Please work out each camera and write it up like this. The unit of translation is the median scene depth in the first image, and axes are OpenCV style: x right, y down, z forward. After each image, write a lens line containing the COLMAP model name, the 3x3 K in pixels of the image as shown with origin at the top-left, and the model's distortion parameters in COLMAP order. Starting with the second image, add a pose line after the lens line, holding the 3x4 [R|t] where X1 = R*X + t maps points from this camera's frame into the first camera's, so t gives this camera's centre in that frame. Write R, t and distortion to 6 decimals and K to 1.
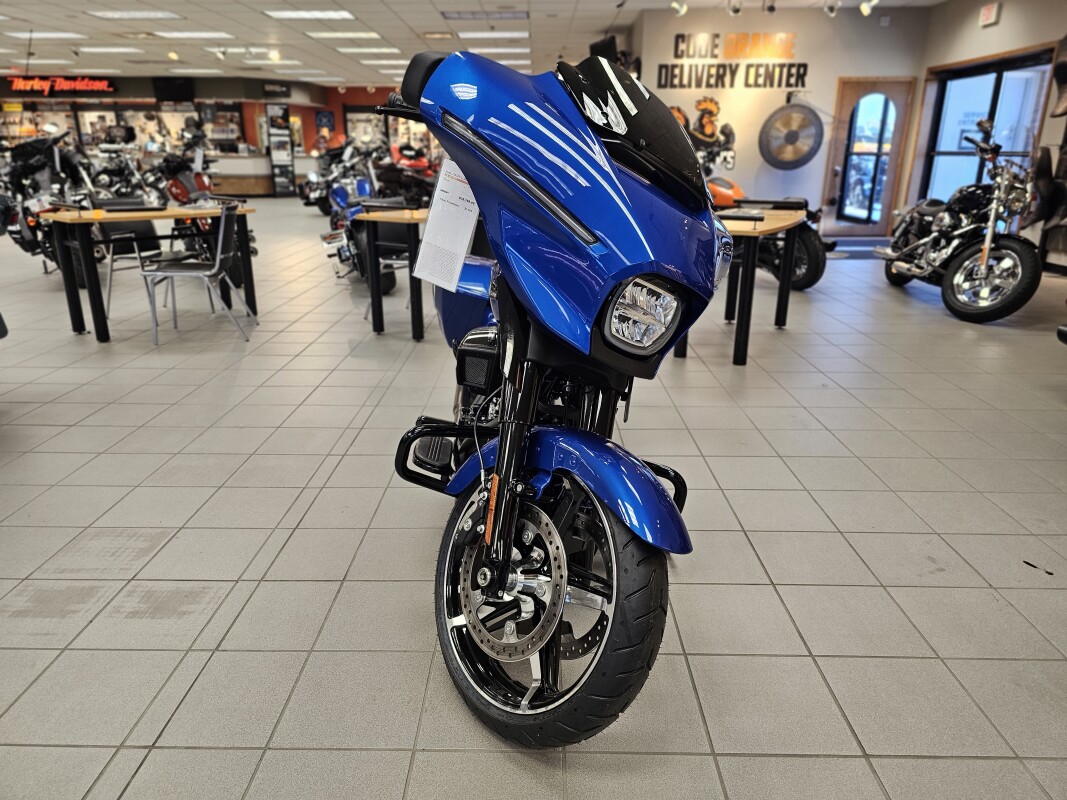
lens RADIAL K [[726.9, 0, 529.3], [0, 726.9, 406.3], [0, 0, 1]] dist [0.032783, -0.029005]
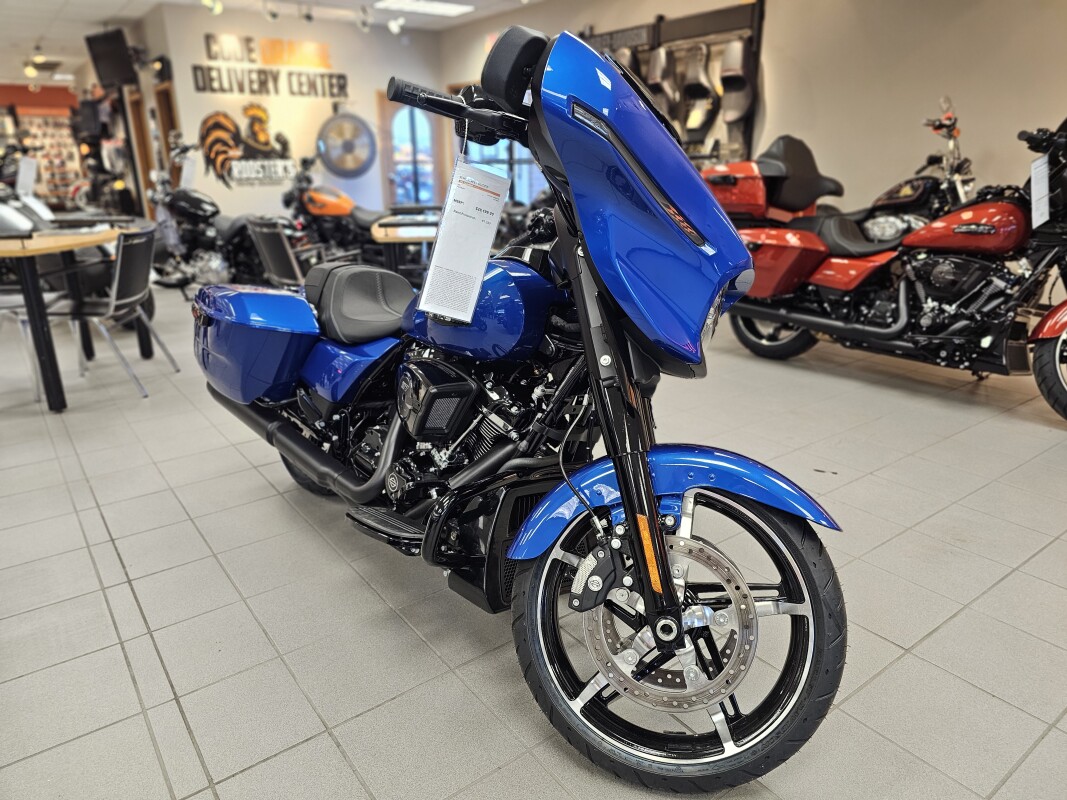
lens RADIAL K [[726.9, 0, 534.2], [0, 726.9, 399.8], [0, 0, 1]] dist [0.032783, -0.029005]
pose [[0.789538, -0.200357, 0.580075, -0.097353], [0.211970, 0.976066, 0.048619, -0.017306], [-0.575933, 0.084572, 0.813111, 0.052553]]
